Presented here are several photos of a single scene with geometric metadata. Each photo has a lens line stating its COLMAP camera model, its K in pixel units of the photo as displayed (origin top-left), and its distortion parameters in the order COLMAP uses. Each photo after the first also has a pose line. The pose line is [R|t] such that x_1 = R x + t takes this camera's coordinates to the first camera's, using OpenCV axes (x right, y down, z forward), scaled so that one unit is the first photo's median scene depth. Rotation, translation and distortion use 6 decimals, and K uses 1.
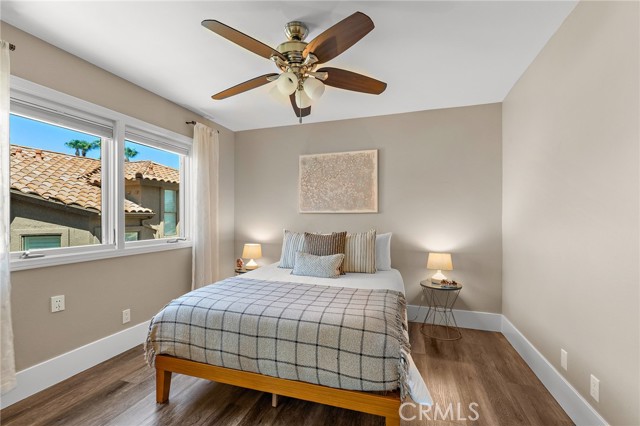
lens RADIAL K [[284.1, 0, 317.2], [0, 284.1, 216.4], [0, 0, 1]] dist [-0.001381, 0.000039]
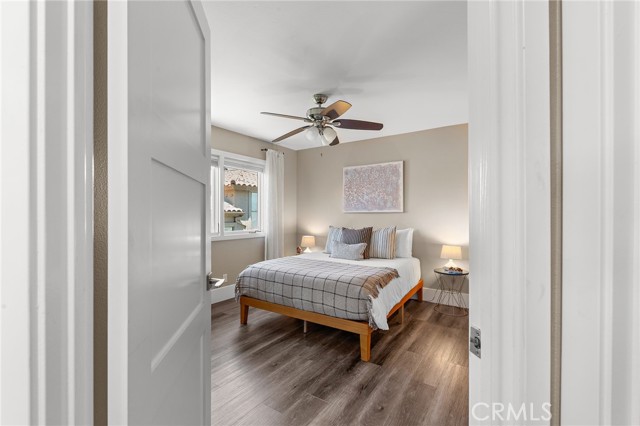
lens RADIAL K [[282.5, 0, 316.6], [0, 282.5, 213.5], [0, 0, 1]] dist [-0.003215, -0.000150]
pose [[0.962555, -0.000172, -0.271085, 0.193558], [-0.000859, 0.999993, -0.003687, -0.002849], [0.271084, 0.003782, 0.962548, -0.297786]]
